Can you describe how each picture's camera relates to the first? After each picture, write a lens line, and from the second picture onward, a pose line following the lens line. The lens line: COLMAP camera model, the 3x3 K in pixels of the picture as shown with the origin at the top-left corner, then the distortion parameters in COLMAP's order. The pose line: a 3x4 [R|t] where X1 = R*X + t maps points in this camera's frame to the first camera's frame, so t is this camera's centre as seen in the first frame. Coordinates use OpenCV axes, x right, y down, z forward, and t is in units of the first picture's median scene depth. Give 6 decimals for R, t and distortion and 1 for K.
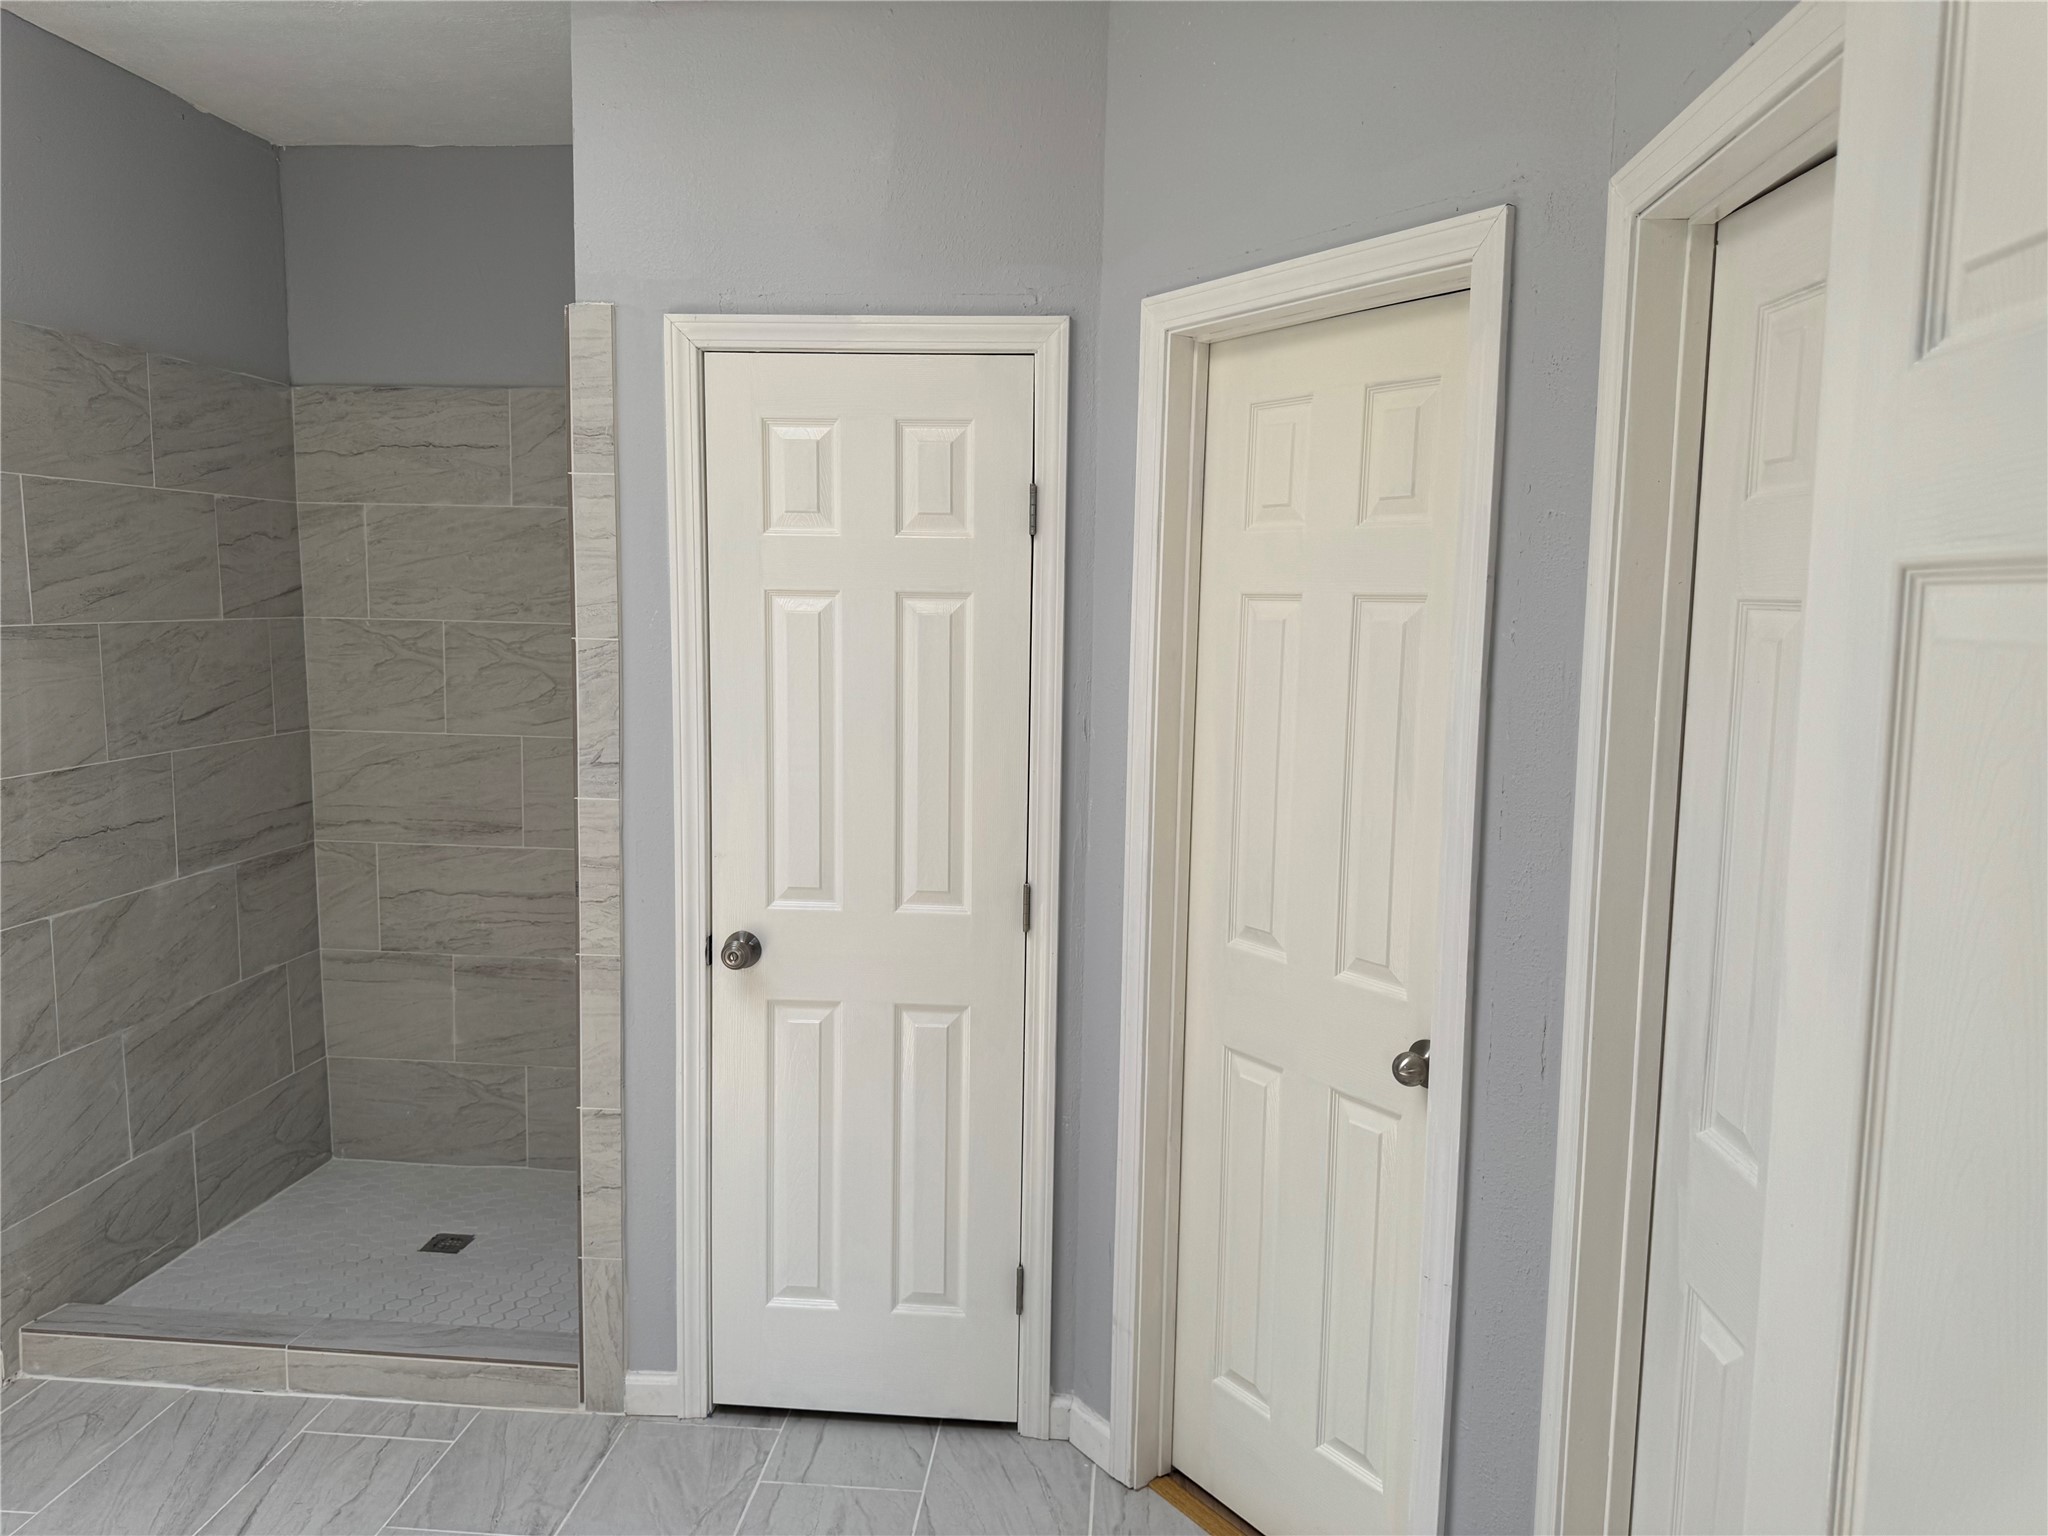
lens RADIAL K [[1464.9, 0, 1019.4], [0, 1464.9, 784.8], [0, 0, 1]] dist [0.088830, -0.111195]
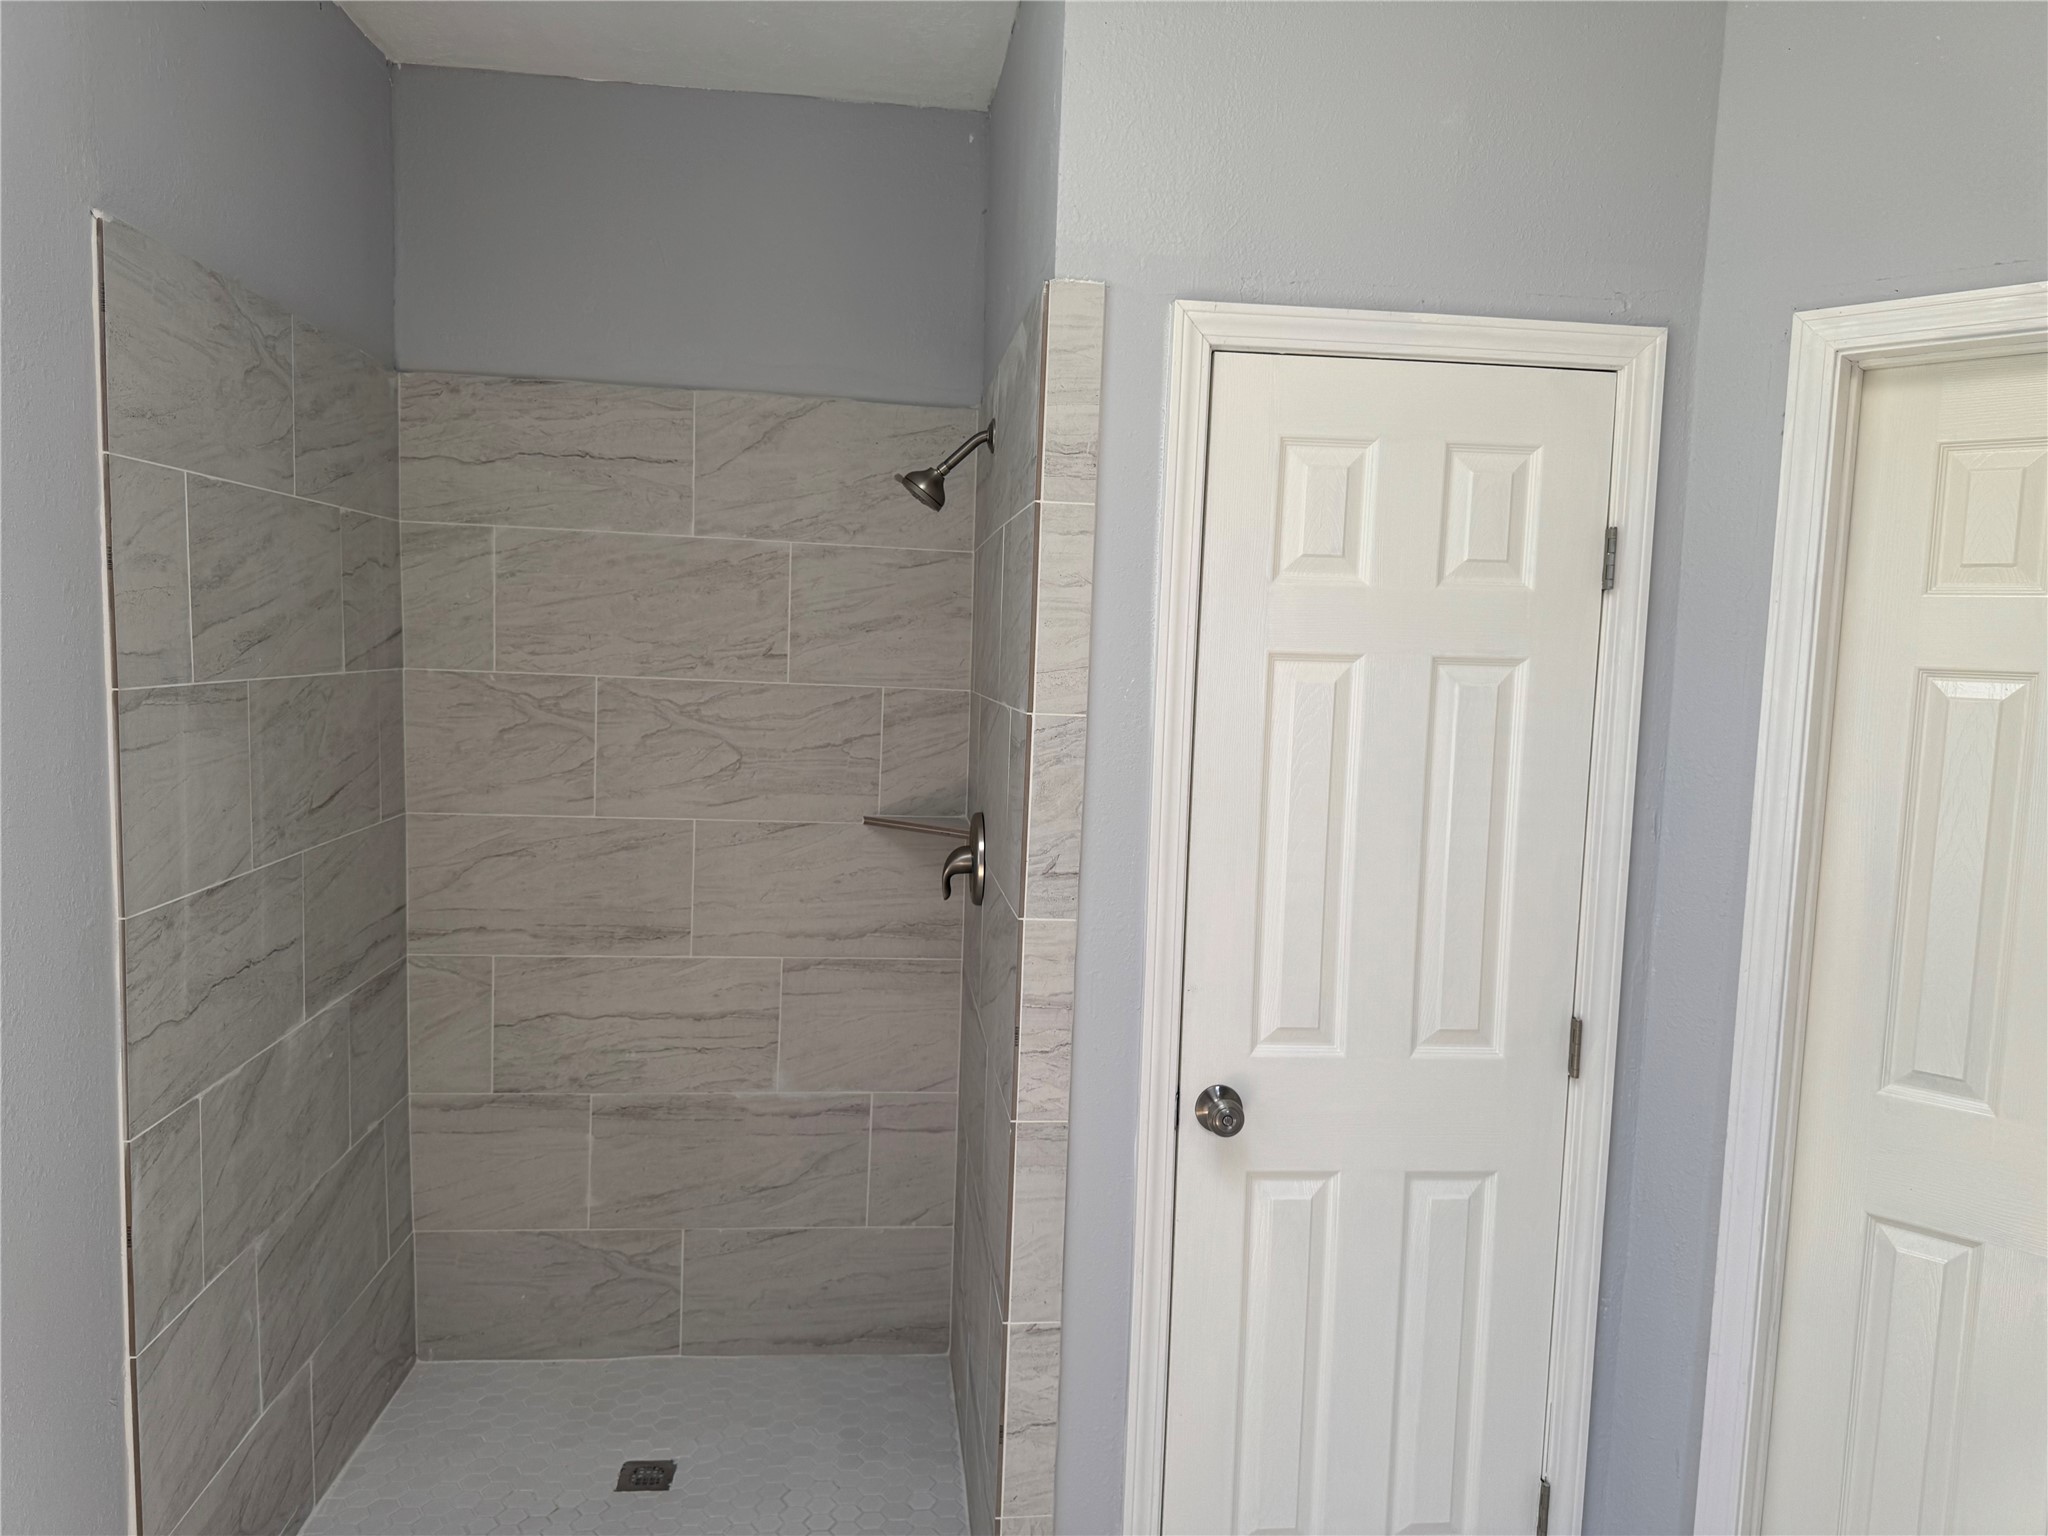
lens RADIAL K [[1463.0, 0, 1022.9], [0, 1463.0, 798.3], [0, 0, 1]] dist [0.130523, -0.189229]
pose [[0.979650, -0.003205, 0.200690, -0.397803], [0.006898, 0.999820, -0.017702, -0.035833], [-0.200597, 0.018726, 0.979495, 0.215782]]
